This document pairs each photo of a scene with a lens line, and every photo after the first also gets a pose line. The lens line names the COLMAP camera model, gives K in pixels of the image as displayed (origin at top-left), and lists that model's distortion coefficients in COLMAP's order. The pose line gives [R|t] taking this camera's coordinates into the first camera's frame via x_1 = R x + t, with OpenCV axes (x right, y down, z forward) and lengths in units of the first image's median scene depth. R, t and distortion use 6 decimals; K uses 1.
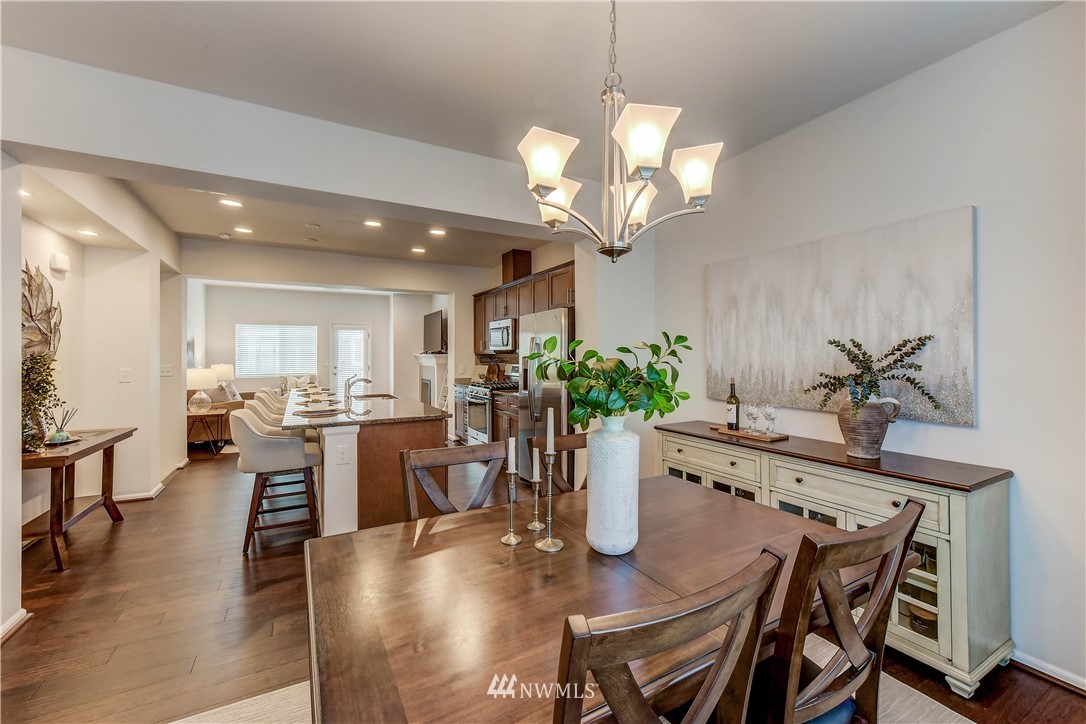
lens RADIAL K [[449.0, 0, 544.1], [0, 449.0, 357.3], [0, 0, 1]] dist [0.009037, -0.000095]
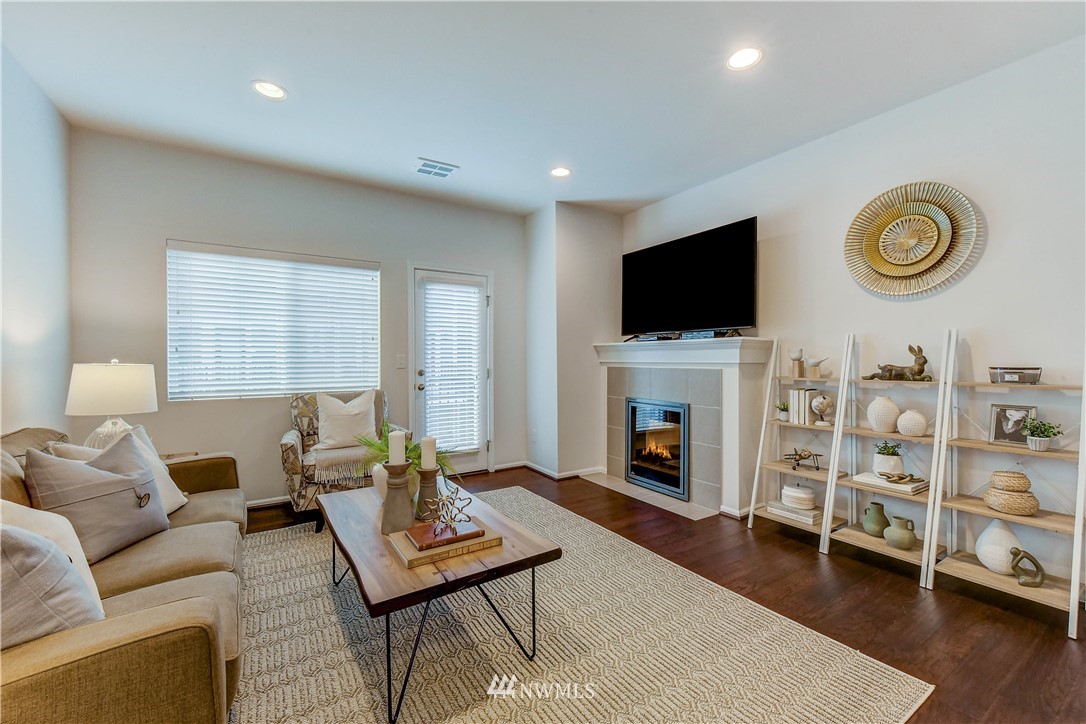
lens RADIAL K [[449.0, 0, 548.3], [0, 449.0, 367.7], [0, 0, 1]] dist [0.009037, -0.000095]
pose [[0.997430, 0.004927, 0.071477, -0.561058], [-0.005701, 0.999927, 0.010629, 0.019039], [-0.071419, -0.011009, 0.997386, 0.853987]]
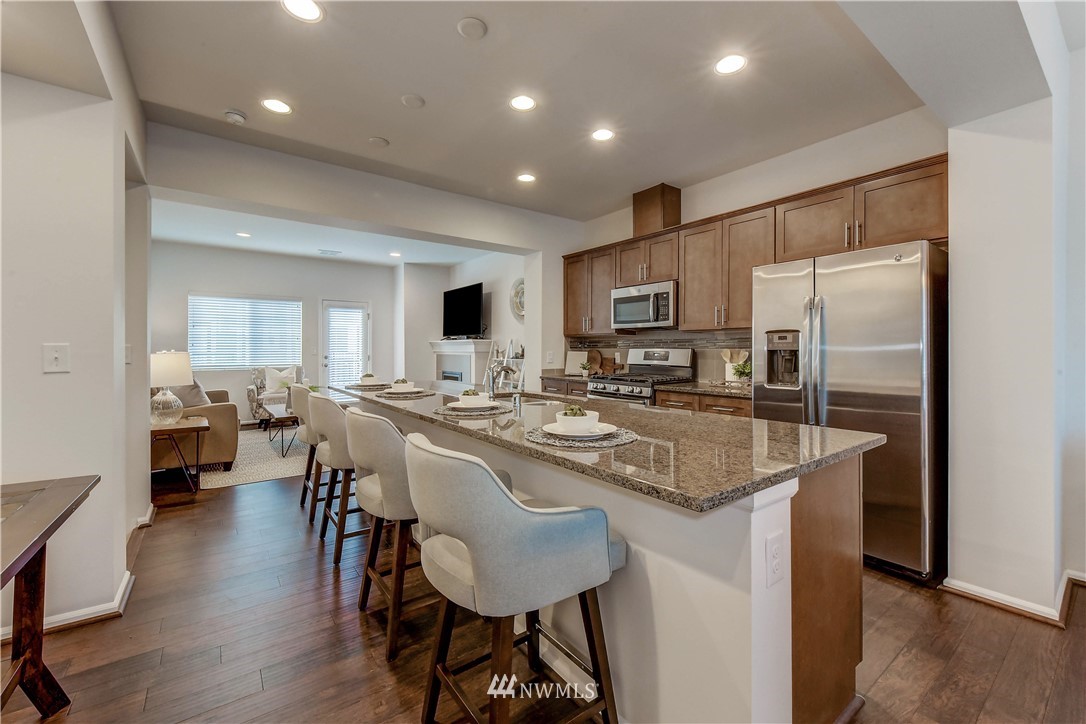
lens RADIAL K [[449.0, 0, 546.5], [0, 449.0, 351.1], [0, 0, 1]] dist [0.009037, -0.000095]
pose [[0.990822, 0.004037, 0.135110, -0.291643], [-0.003477, 0.999984, -0.004378, 0.020899], [-0.135125, 0.003868, 0.990821, 0.281823]]
